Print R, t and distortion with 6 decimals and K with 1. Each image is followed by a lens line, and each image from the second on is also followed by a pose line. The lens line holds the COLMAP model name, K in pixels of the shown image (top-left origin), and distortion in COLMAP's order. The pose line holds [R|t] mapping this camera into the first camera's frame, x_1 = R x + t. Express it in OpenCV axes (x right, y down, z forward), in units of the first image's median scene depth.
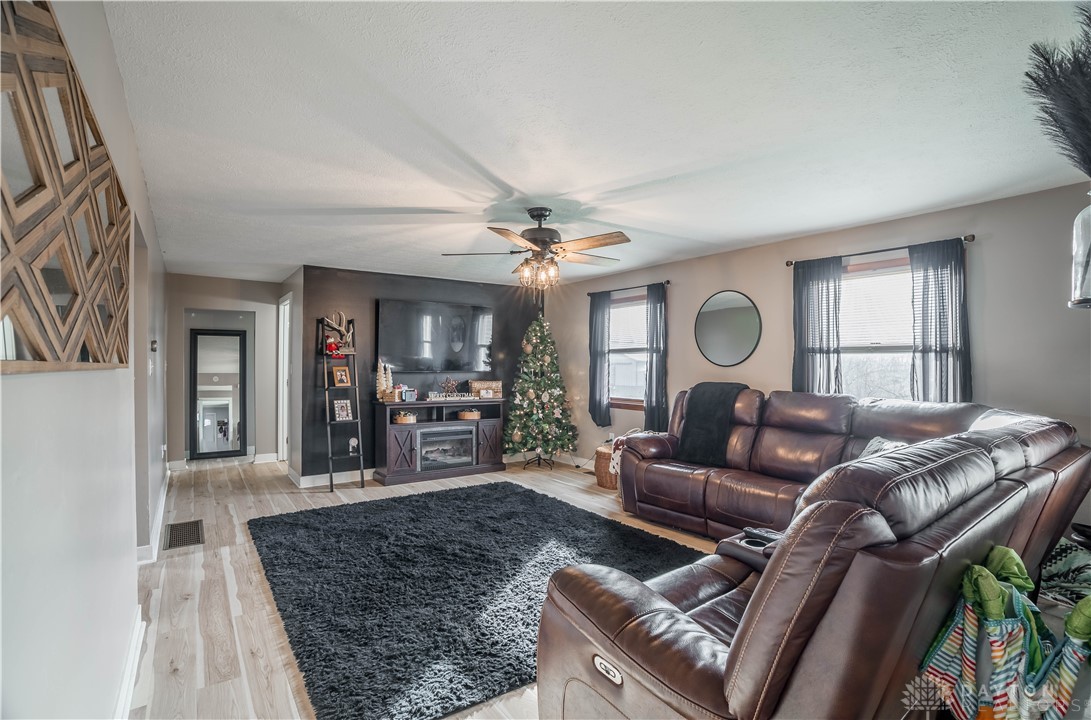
lens RADIAL K [[519.3, 0, 545.5], [0, 519.3, 360.0], [0, 0, 1]] dist [-0.073236, 0.032743]
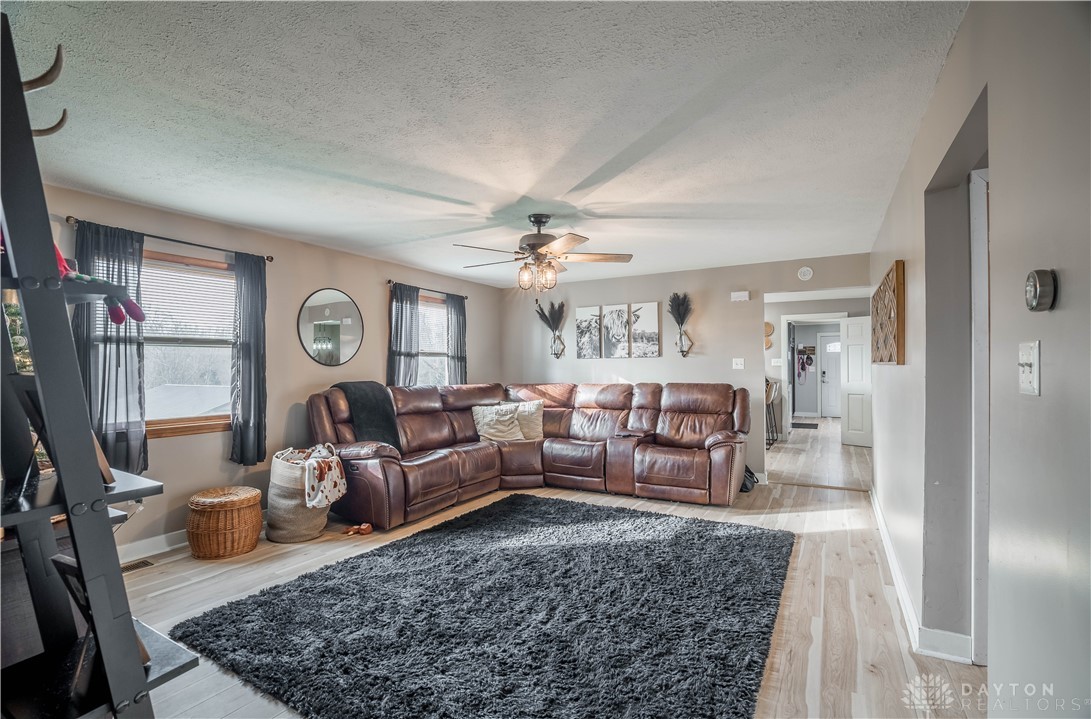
lens RADIAL K [[519.3, 0, 545.5], [0, 519.3, 359.5], [0, 0, 1]] dist [-0.073236, 0.032743]
pose [[-0.437417, 0.011281, 0.899188, -0.833703], [-0.006025, 0.999862, -0.015475, 0.015033], [-0.899238, -0.012187, -0.437289, 1.254557]]
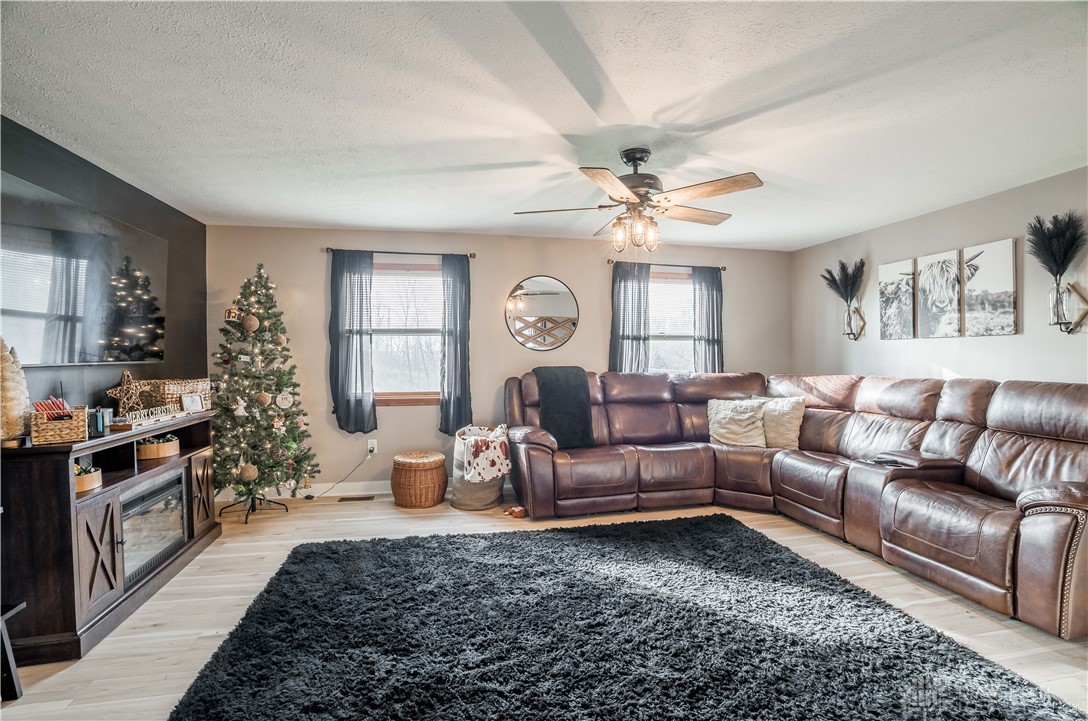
lens RADIAL K [[517.9, 0, 544.0], [0, 517.9, 360.5], [0, 0, 1]] dist [-0.073236, 0.032743]
pose [[0.388161, -0.016363, 0.921447, -0.692904], [-0.005370, 0.999785, 0.020016, 0.013036], [-0.921576, -0.012718, 0.387989, 0.712493]]
